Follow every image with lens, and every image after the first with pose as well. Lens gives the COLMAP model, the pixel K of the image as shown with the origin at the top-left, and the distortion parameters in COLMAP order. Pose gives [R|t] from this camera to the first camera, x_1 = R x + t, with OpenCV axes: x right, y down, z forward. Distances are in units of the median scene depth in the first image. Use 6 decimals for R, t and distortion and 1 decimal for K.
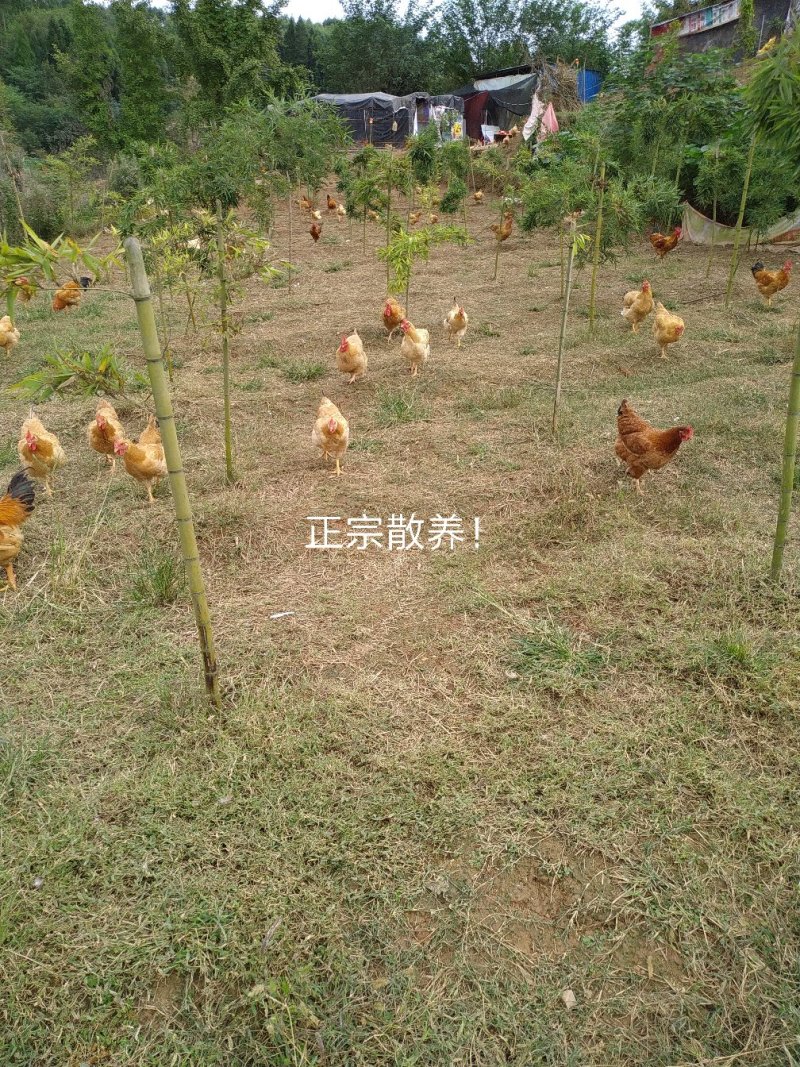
lens RADIAL K [[831.4, 0, 398.2], [0, 831.4, 533.5], [0, 0, 1]] dist [-0.010856, -0.003298]
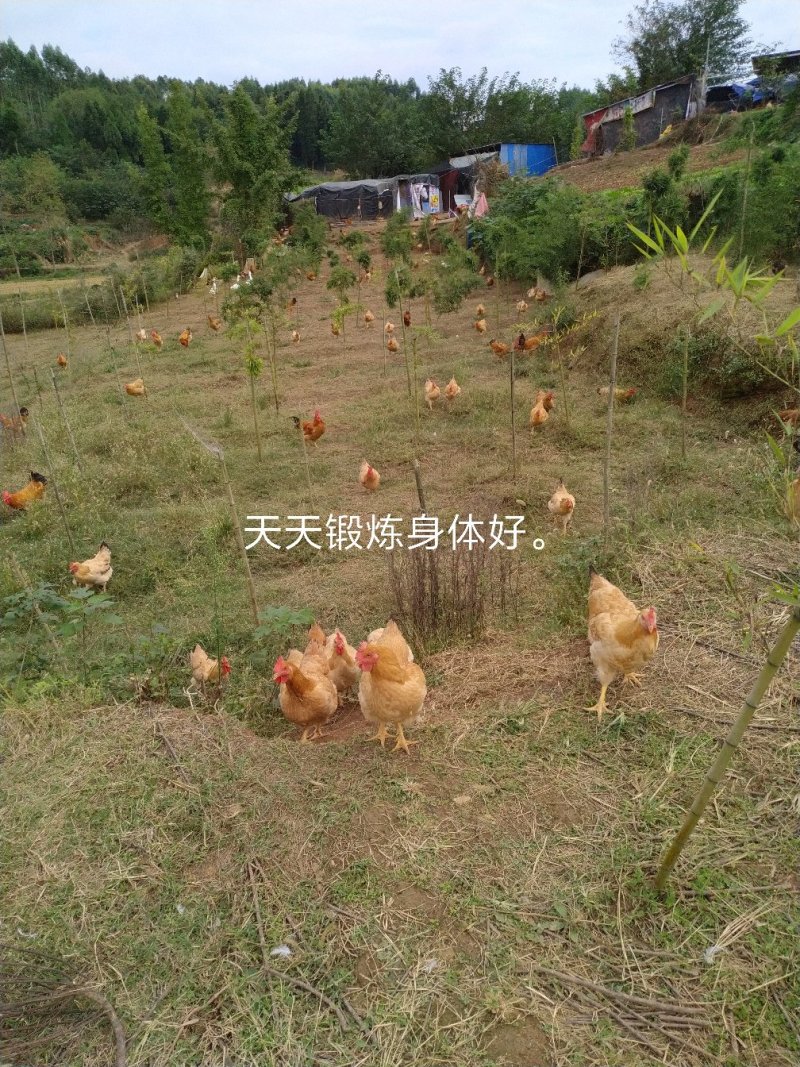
lens RADIAL K [[831.4, 0, 401.5], [0, 831.4, 533.5], [0, 0, 1]] dist [-0.010856, -0.003298]
pose [[0.999162, -0.033178, -0.023952, 0.037279], [0.032058, 0.998440, -0.045715, 0.072044], [0.025431, 0.044908, 0.998667, -0.237964]]
